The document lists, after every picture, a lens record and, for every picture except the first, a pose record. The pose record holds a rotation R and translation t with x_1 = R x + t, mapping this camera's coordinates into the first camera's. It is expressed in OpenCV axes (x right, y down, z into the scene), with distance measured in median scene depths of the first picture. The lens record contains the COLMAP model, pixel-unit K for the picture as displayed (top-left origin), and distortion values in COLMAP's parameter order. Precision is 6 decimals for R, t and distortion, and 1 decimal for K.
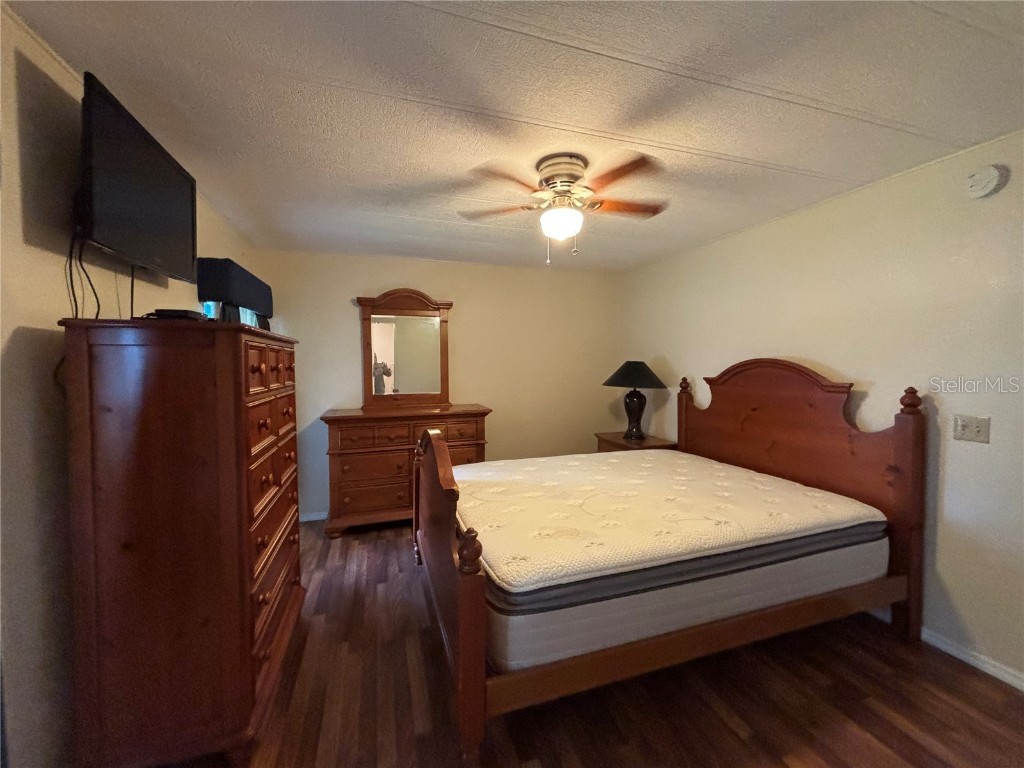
lens RADIAL K [[405.1, 0, 512.0], [0, 405.1, 384.0], [0, 0, 1]] dist [0.001540, 0.000139]
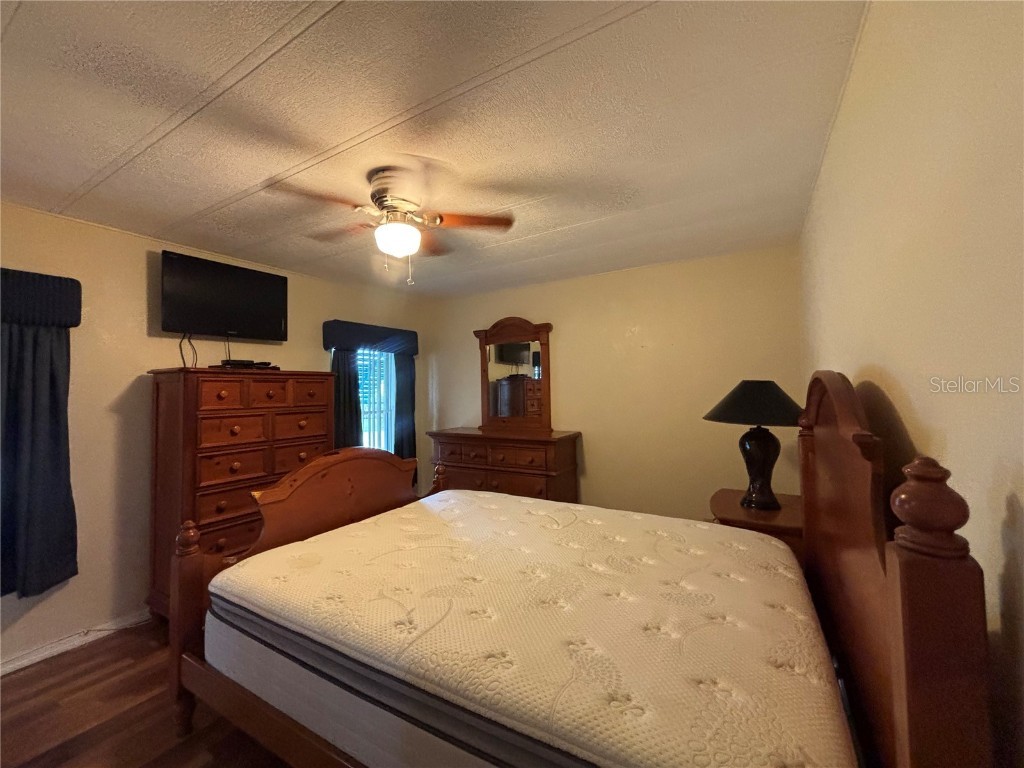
lens RADIAL K [[415.0, 0, 511.7], [0, 415.0, 378.3], [0, 0, 1]] dist [0.001214, 0.000115]
pose [[0.658469, -0.024016, -0.752225, 0.610754], [-0.027728, 0.998038, -0.056136, -0.016039], [0.752097, 0.057821, 0.656511, 0.345628]]
